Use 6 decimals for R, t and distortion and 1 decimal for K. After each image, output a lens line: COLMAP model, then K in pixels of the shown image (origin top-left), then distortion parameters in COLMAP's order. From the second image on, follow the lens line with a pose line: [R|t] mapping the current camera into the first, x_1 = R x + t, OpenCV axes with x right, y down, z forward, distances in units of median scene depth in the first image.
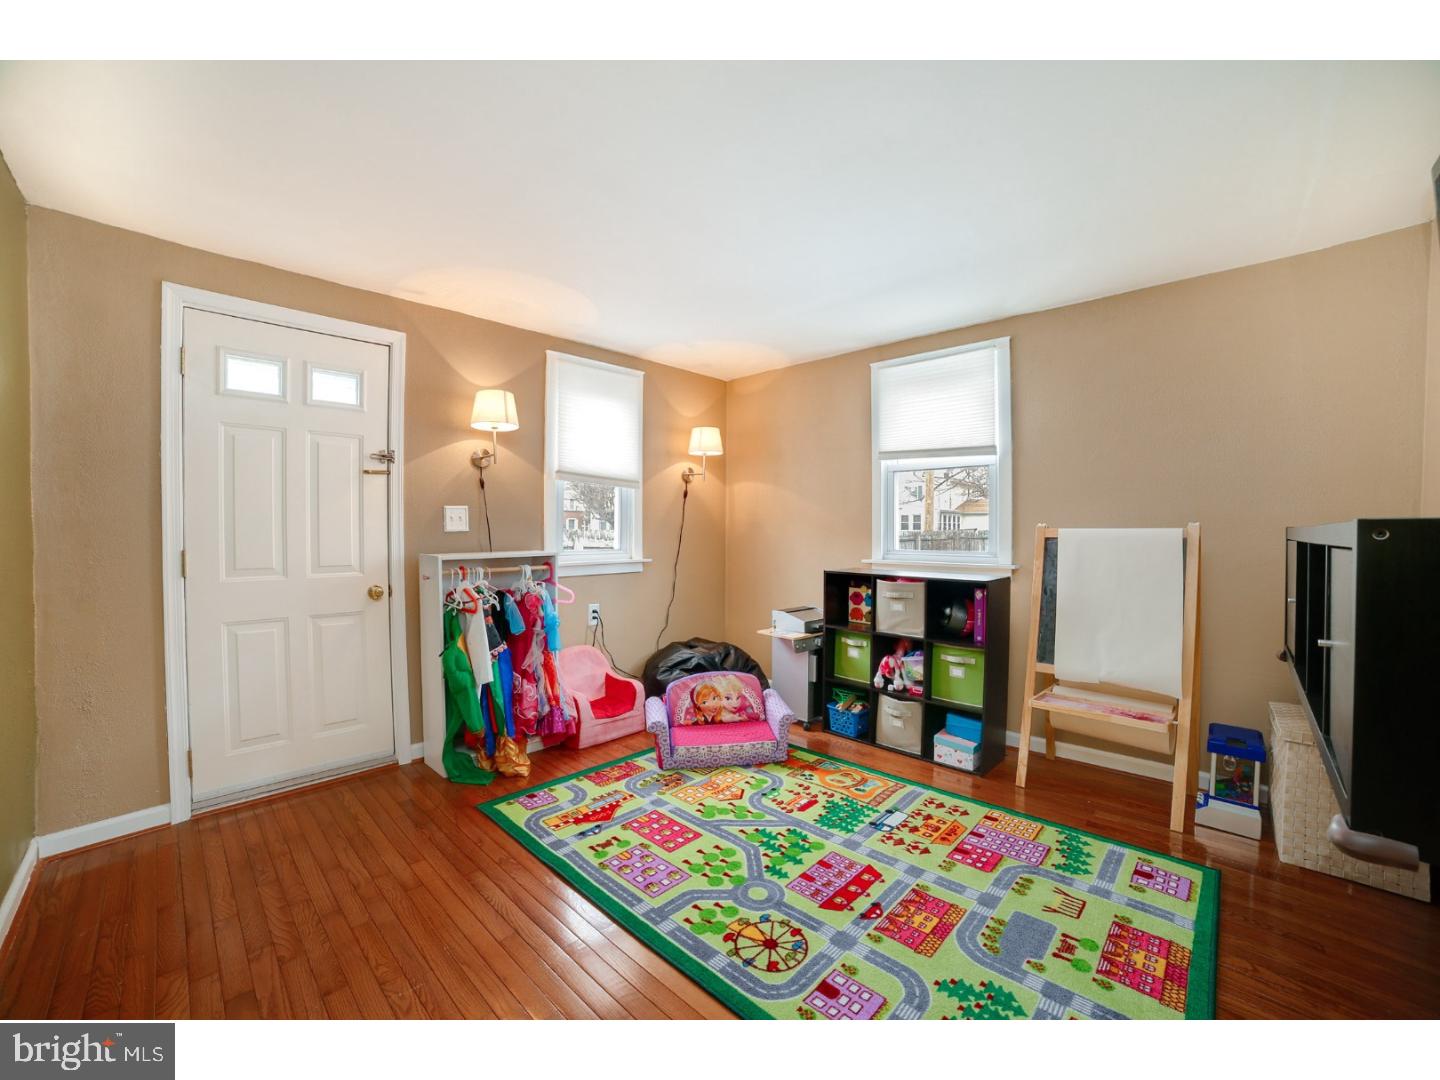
lens RADIAL K [[586.9, 0, 722.1], [0, 586.9, 543.6], [0, 0, 1]] dist [-0.110469, 0.042202]
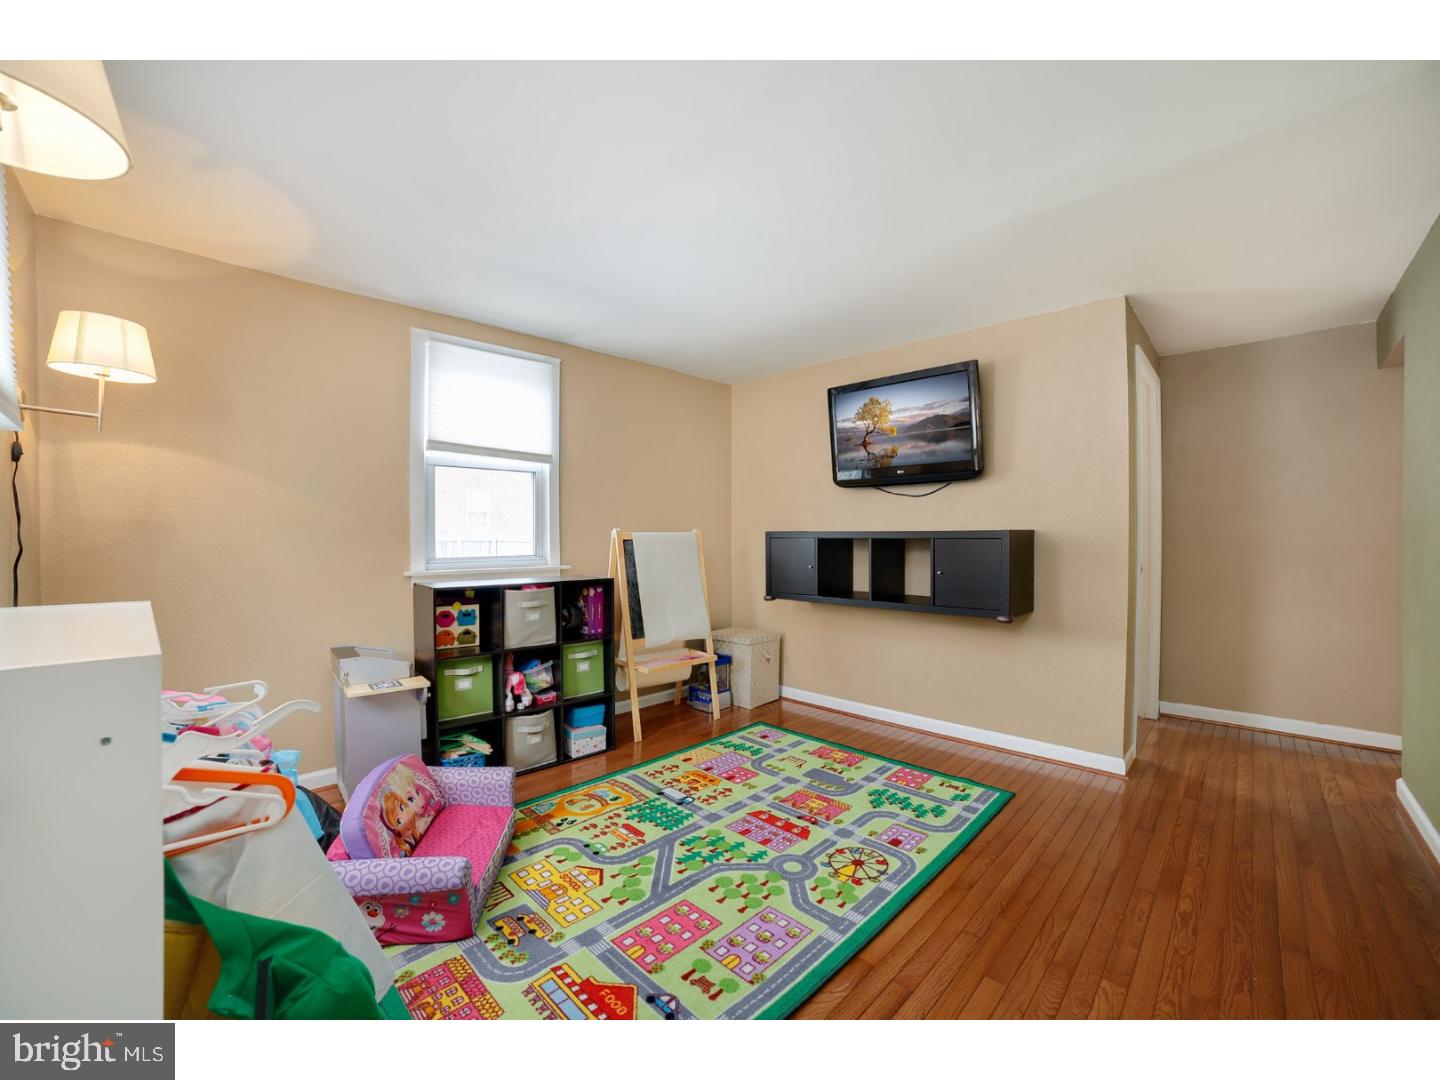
lens RADIAL K [[586.9, 0, 722.1], [0, 586.9, 543.6], [0, 0, 1]] dist [-0.110469, 0.042202]
pose [[0.001117, -0.015949, 0.999872, -0.814372], [0.023325, 0.999601, 0.015918, -0.020738], [-0.999727, 0.023304, 0.001488, 0.891301]]
